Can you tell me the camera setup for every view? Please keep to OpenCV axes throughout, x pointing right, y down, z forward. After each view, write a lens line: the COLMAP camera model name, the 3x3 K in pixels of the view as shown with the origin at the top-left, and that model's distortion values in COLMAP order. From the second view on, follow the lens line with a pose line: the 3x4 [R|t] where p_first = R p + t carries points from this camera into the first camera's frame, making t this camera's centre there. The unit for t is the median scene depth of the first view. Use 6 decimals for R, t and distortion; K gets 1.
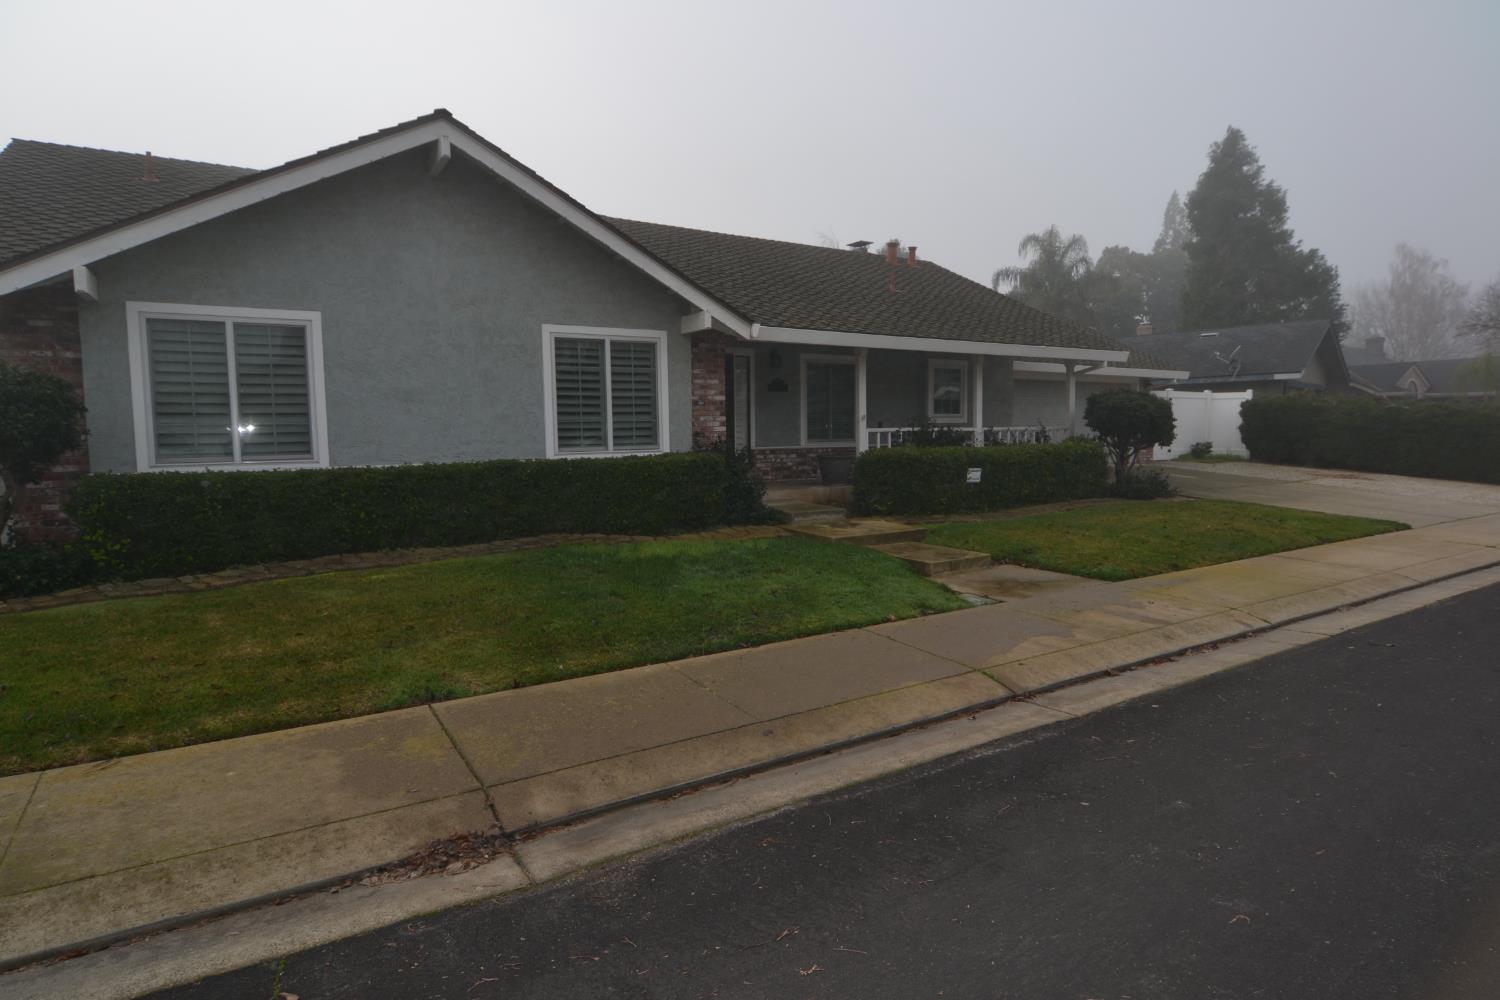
lens RADIAL K [[810.7, 0, 754.6], [0, 810.7, 505.0], [0, 0, 1]] dist [-0.011933, -0.001646]
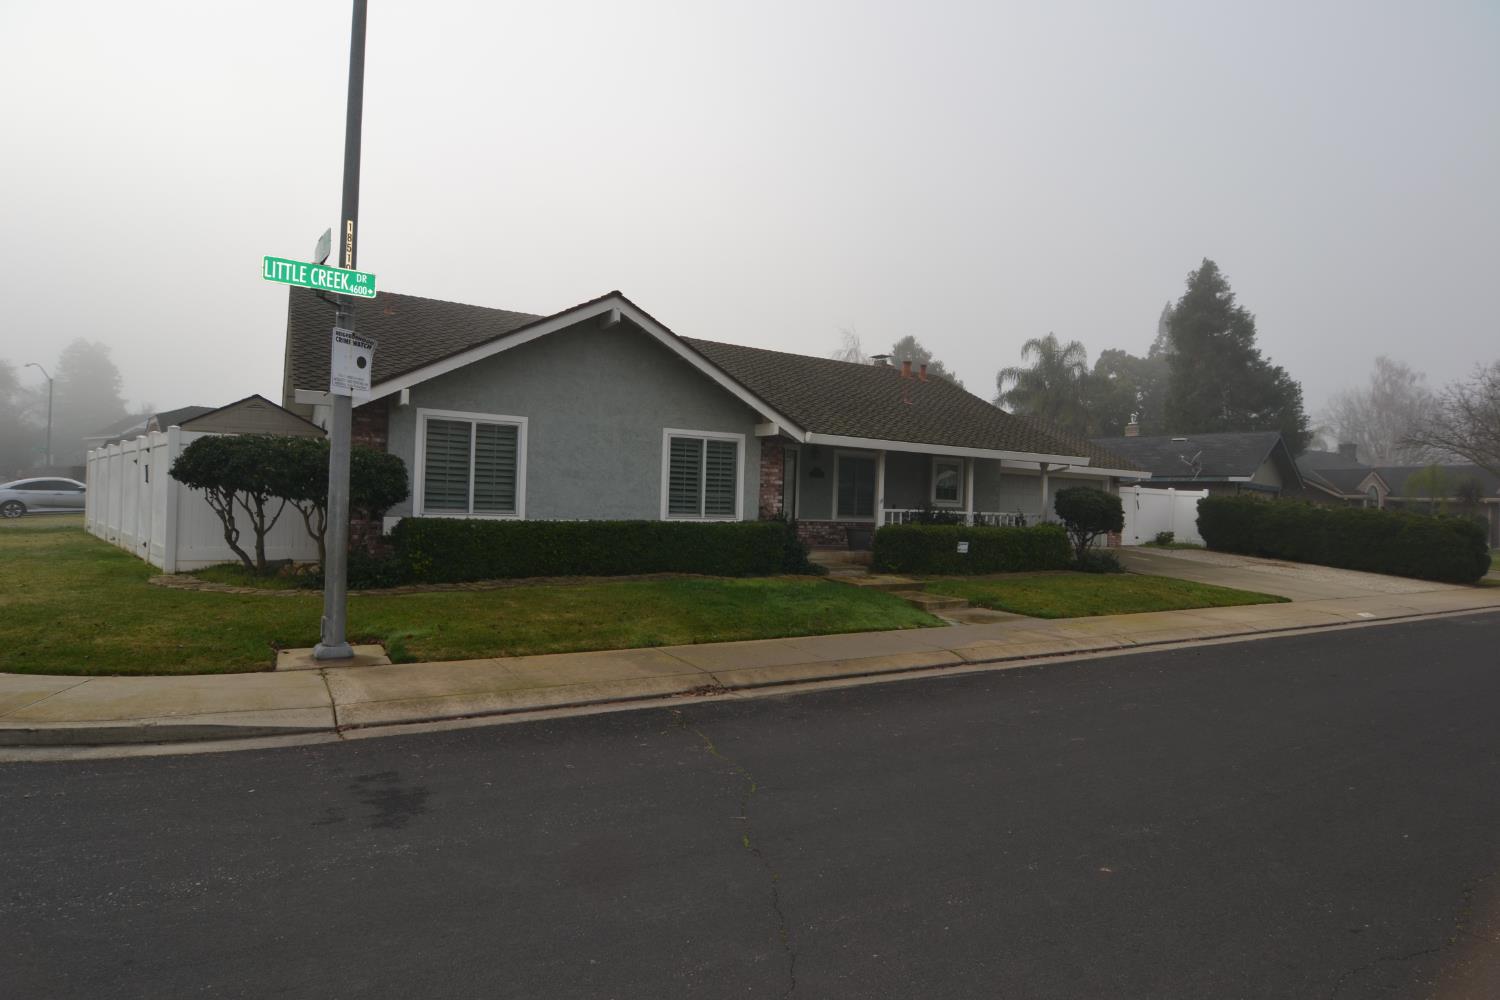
lens RADIAL K [[810.7, 0, 754.6], [0, 810.7, 505.0], [0, 0, 1]] dist [-0.011933, -0.001646]
pose [[0.998921, 0.044784, -0.012259, -0.060992], [-0.045688, 0.995102, -0.087658, 0.027107], [0.008273, 0.088123, 0.996075, -0.348357]]
